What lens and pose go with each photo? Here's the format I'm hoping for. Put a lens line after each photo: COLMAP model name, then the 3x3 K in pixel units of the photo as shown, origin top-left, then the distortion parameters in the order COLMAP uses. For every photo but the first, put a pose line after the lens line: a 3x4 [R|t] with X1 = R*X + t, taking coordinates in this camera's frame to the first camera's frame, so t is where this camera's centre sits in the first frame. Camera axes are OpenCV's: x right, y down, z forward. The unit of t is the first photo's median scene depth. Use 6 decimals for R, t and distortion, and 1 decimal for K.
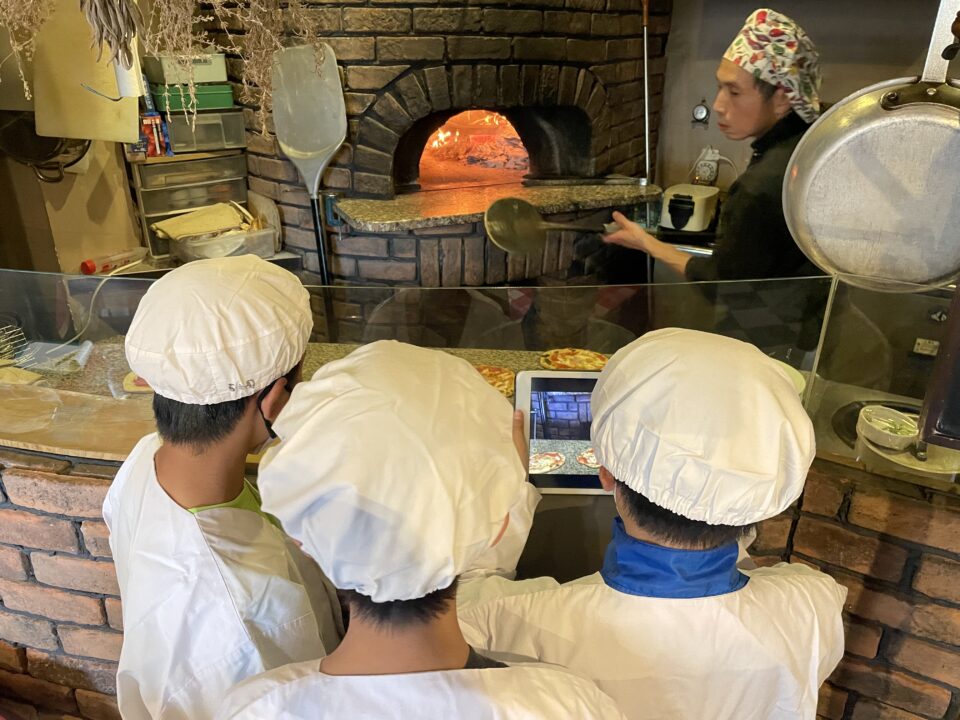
lens RADIAL K [[732.5, 0, 480.1], [0, 732.5, 363.5], [0, 0, 1]] dist [0.095307, -0.126672]
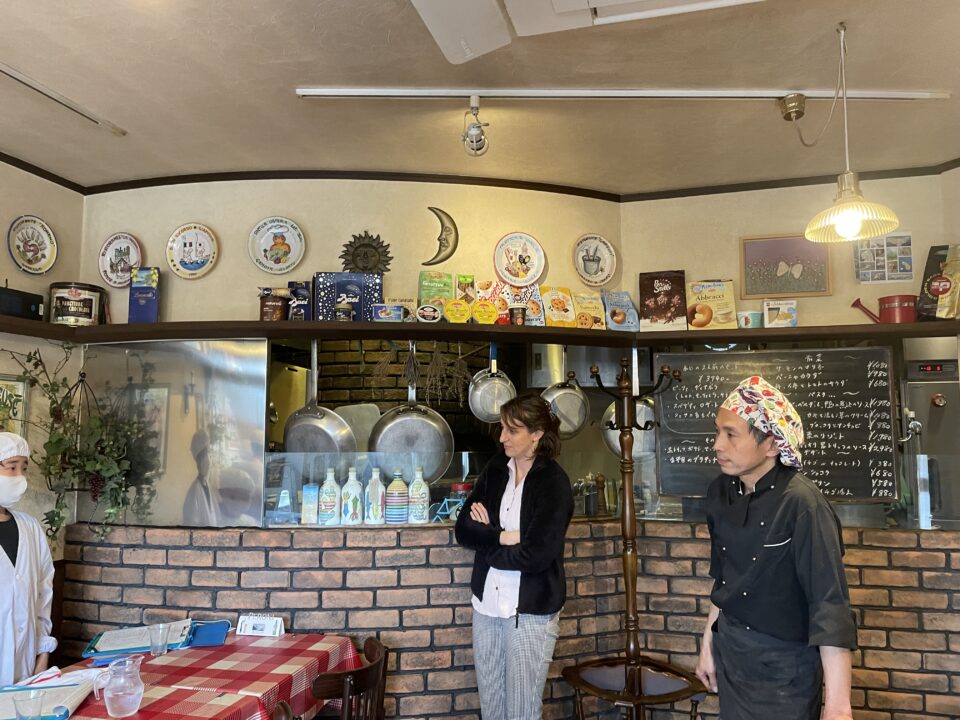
lens RADIAL K [[732.5, 0, 480.1], [0, 732.5, 363.5], [0, 0, 1]] dist [0.095307, -0.126672]
pose [[0.966110, 0.015301, 0.257677, -0.448004], [0.117557, 0.862631, -0.491983, 0.499198], [-0.229808, 0.505602, 0.831598, -0.805455]]
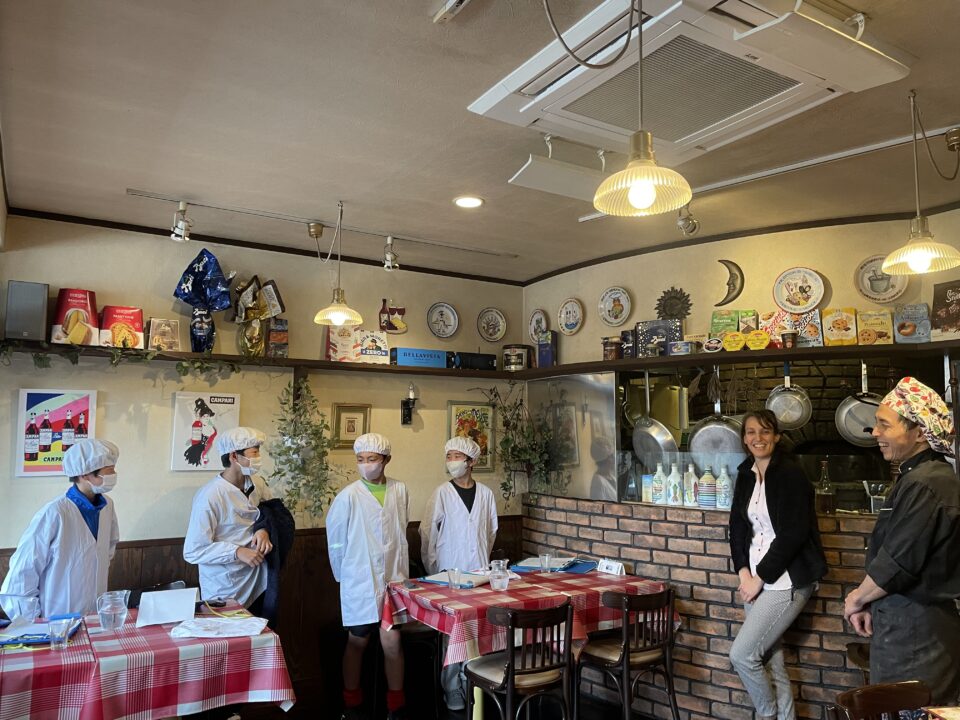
lens RADIAL K [[731.6, 0, 484.6], [0, 731.6, 363.1], [0, 0, 1]] dist [0.105185, -0.131780]
pose [[0.879755, -0.054816, -0.472257, 0.156960], [-0.198019, 0.860821, -0.468802, 0.713337], [0.432227, 0.505946, 0.746457, -1.233980]]
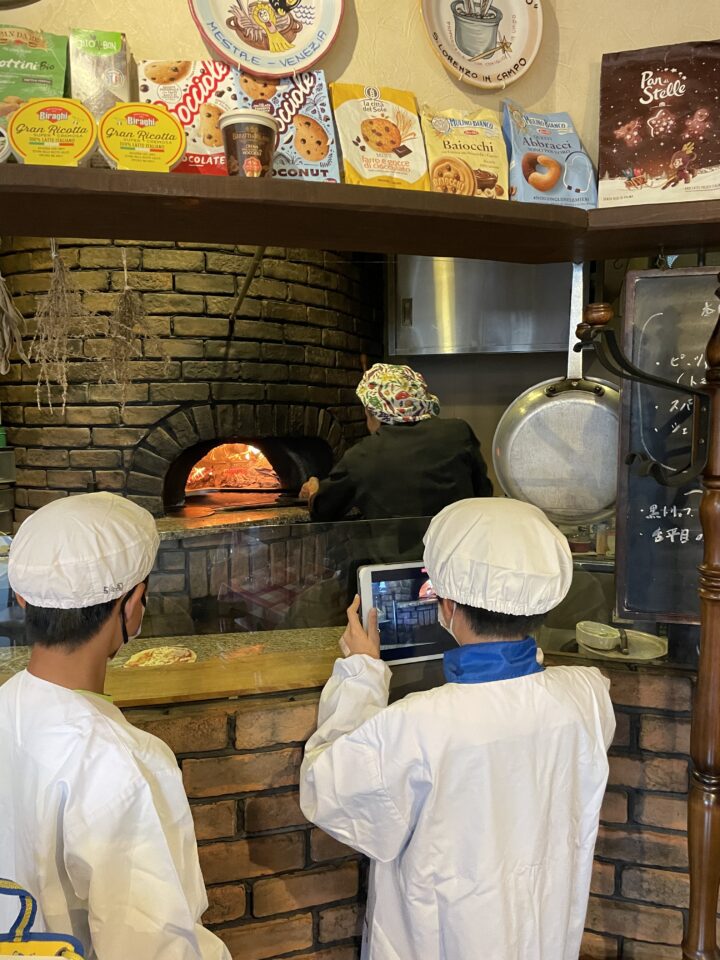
lens RADIAL K [[732.5, 0, 374.8], [0, 732.5, 483.7], [0, 0, 1]] dist [0.095307, -0.126672]
pose [[0.973033, -0.040535, 0.227077, -0.063989], [0.110155, 0.946589, -0.303043, 0.107794], [-0.202664, 0.319885, 0.925527, -0.111941]]
